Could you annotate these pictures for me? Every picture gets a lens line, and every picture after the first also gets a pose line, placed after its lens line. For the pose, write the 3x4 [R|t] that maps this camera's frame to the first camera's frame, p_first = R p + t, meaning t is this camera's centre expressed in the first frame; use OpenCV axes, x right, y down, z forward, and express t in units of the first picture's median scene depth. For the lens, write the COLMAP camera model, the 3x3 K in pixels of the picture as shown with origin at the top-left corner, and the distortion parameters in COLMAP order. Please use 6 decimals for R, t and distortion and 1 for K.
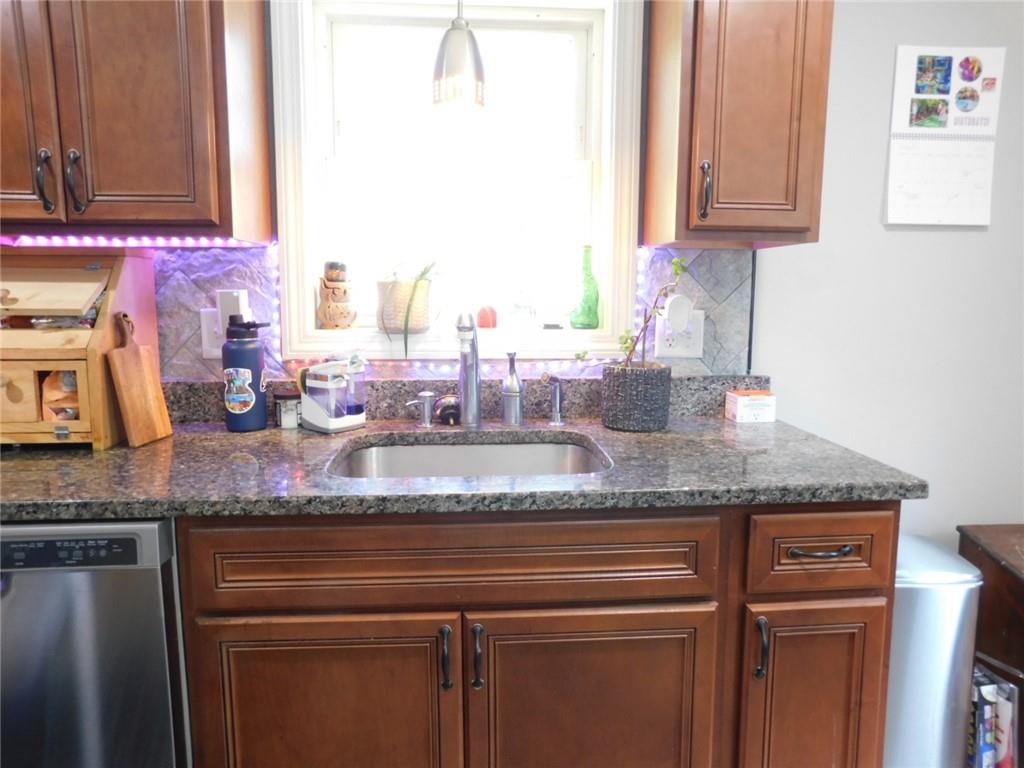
lens RADIAL K [[683.2, 0, 510.5], [0, 683.2, 384.4], [0, 0, 1]] dist [-0.046480, 0.032085]
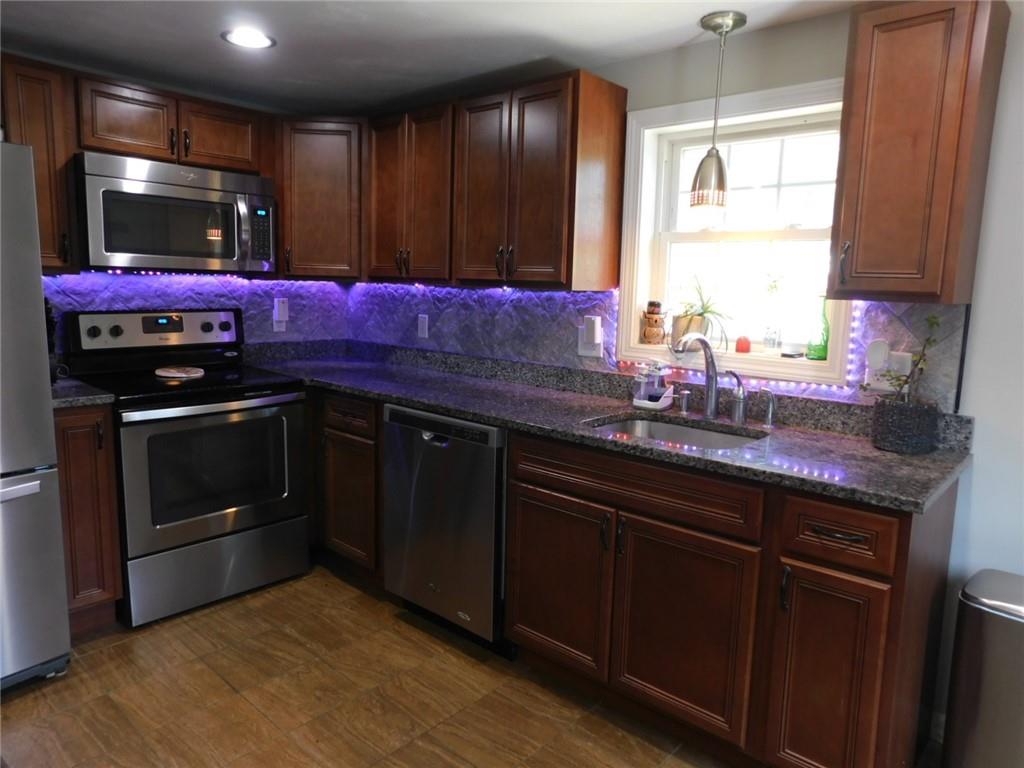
lens RADIAL K [[683.2, 0, 516.7], [0, 683.2, 379.6], [0, 0, 1]] dist [-0.046480, 0.032085]
pose [[0.694818, 0.116497, -0.709687, 0.708916], [-0.122847, 0.991516, 0.042488, -0.032543], [0.708616, 0.057661, 0.703235, -0.336237]]
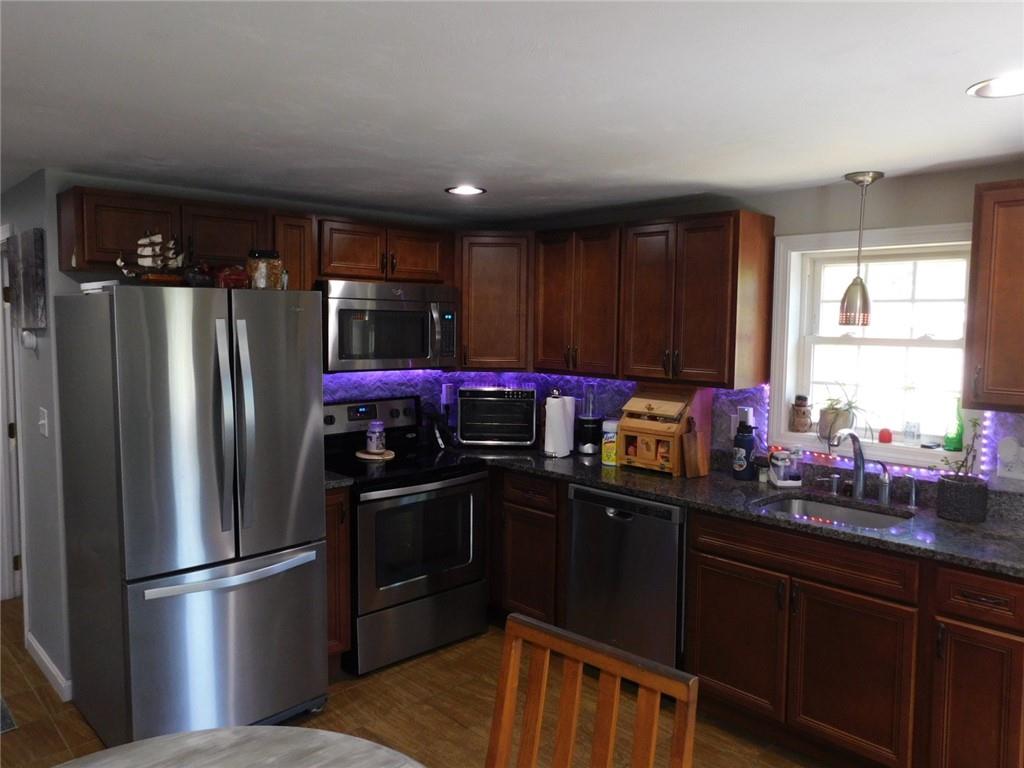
lens RADIAL K [[766.0, 0, 515.1], [0, 766.0, 380.3], [0, 0, 1]] dist [-0.002196, 0.012641]
pose [[0.636870, 0.065463, -0.768187, 0.894735], [-0.112672, 0.993594, -0.008740, -0.126541], [0.762694, 0.092119, 0.640166, -0.971235]]
